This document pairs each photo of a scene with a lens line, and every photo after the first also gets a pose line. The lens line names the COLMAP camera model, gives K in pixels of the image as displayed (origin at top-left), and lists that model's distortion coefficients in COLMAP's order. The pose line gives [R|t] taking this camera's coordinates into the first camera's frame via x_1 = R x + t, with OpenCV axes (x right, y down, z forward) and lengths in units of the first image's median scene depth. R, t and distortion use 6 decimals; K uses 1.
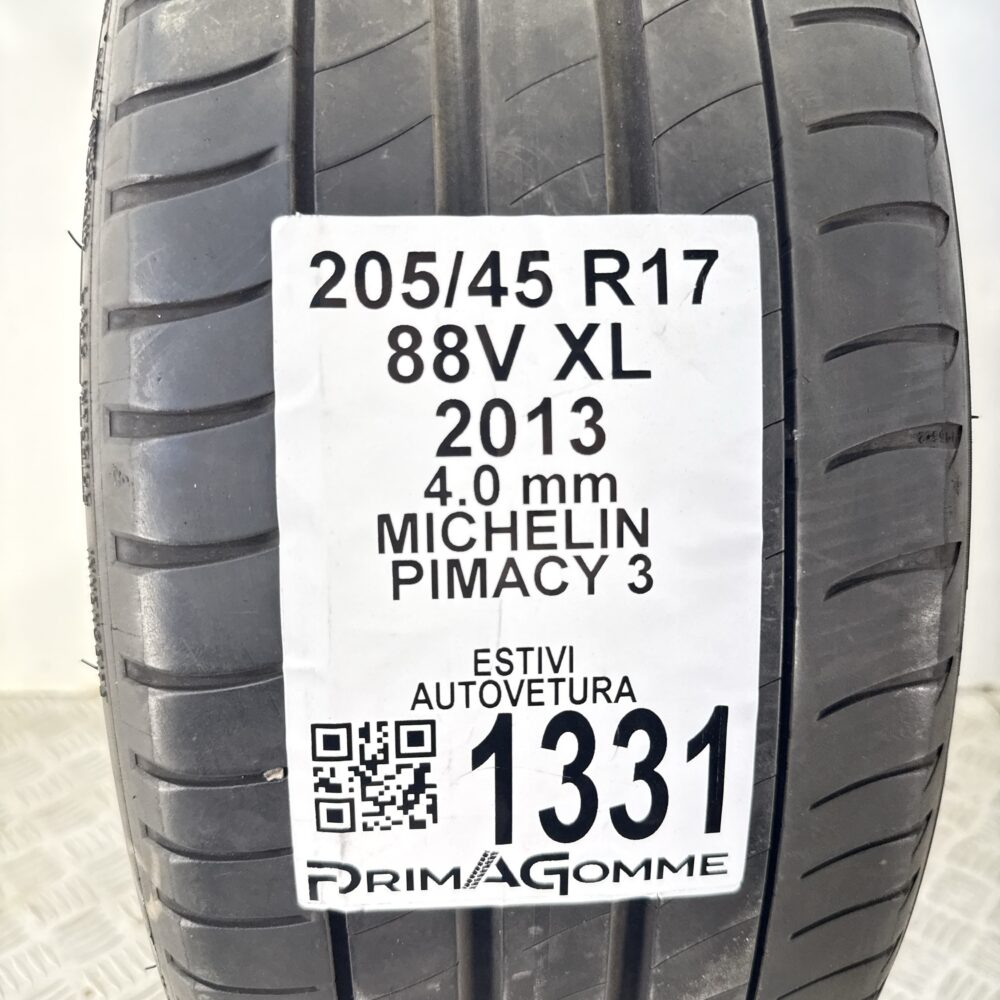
lens RADIAL K [[996.3, 0, 500.0], [0, 996.3, 500.0], [0, 0, 1]] dist [0.112892, -0.354843]
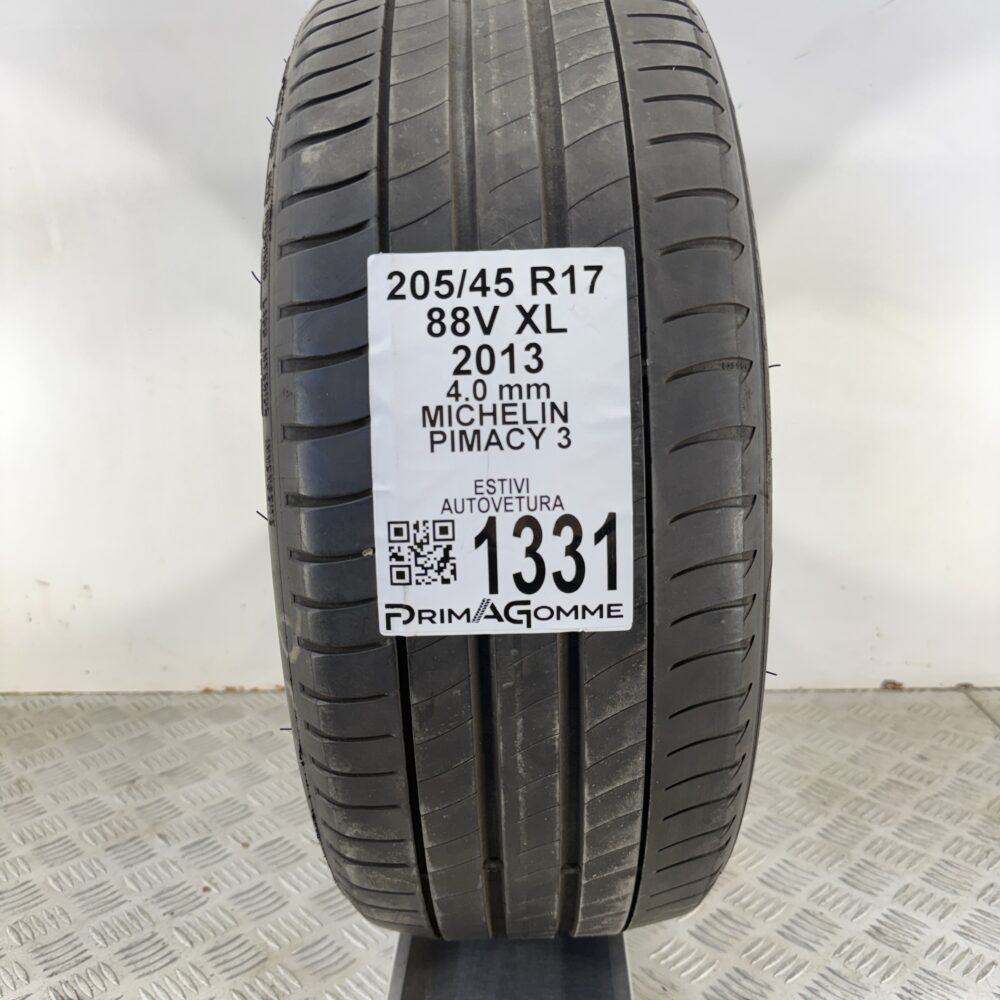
lens RADIAL K [[996.3, 0, 500.0], [0, 996.3, 500.0], [0, 0, 1]] dist [0.112892, -0.354843]
pose [[0.997640, -0.015917, -0.066789, 0.142091], [0.009496, 0.995396, -0.095378, 0.358935], [0.067999, 0.094518, 0.993198, -0.817311]]
